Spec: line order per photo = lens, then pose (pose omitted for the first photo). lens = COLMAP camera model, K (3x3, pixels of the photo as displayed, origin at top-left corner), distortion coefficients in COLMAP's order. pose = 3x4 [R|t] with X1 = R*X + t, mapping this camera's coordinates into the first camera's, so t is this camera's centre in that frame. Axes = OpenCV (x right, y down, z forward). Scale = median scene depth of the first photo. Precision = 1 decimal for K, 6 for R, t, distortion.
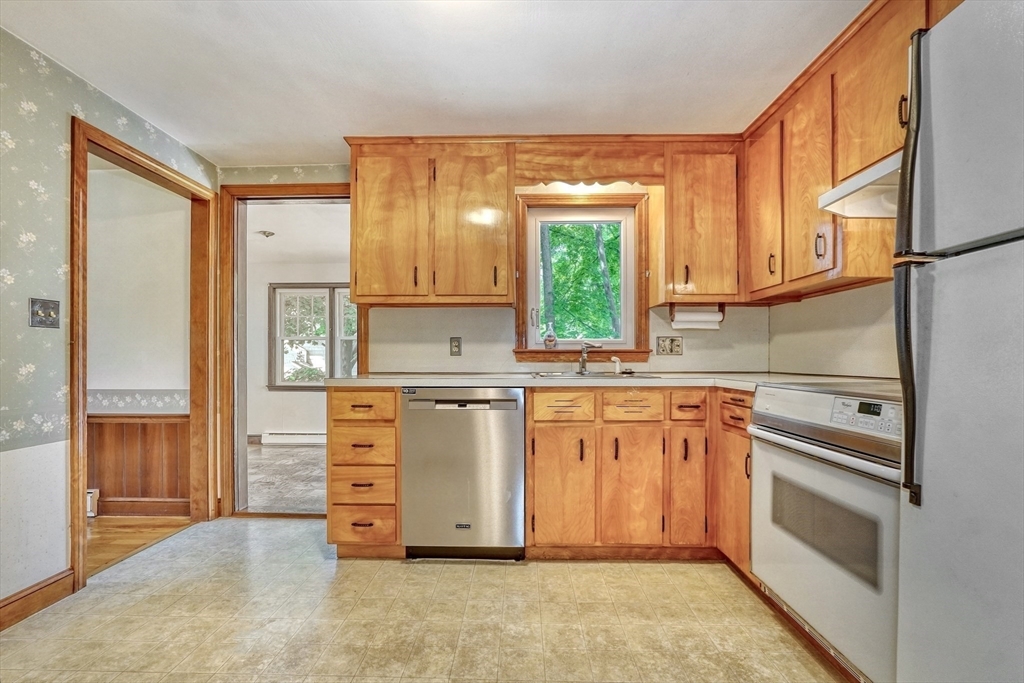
lens RADIAL K [[438.3, 0, 510.7], [0, 438.3, 352.1], [0, 0, 1]] dist [-0.013514, 0.002801]
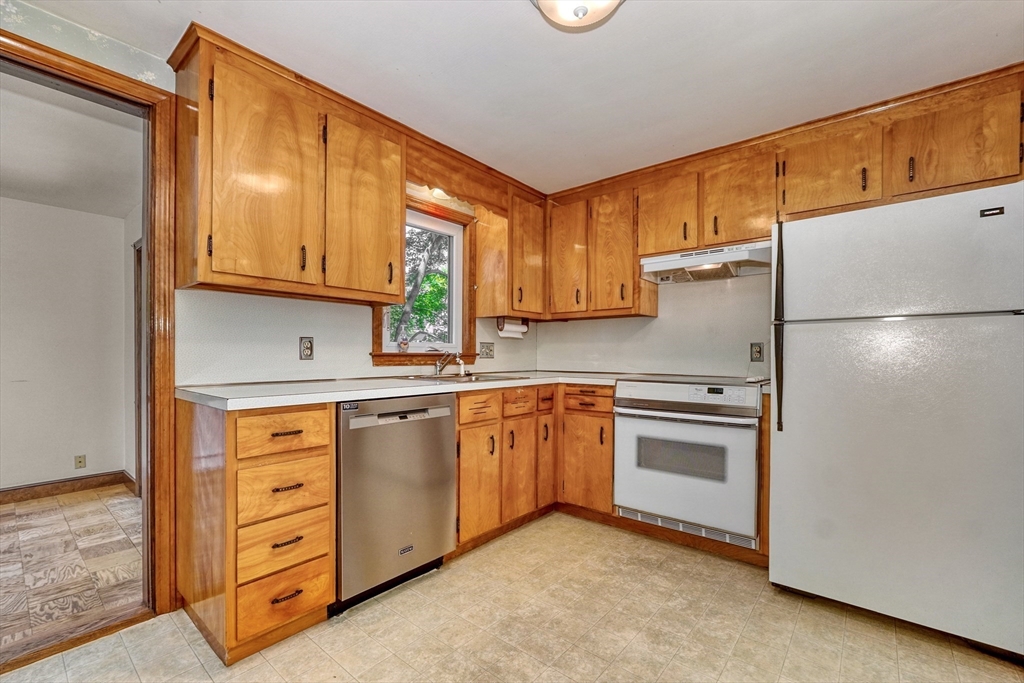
lens RADIAL K [[438.3, 0, 510.8], [0, 438.3, 350.3], [0, 0, 1]] dist [-0.013514, 0.002801]
pose [[0.624835, 0.010242, 0.780690, -0.659772], [-0.014925, 0.999888, -0.001173, -0.017483], [-0.780614, -0.010919, 0.624918, 0.259283]]
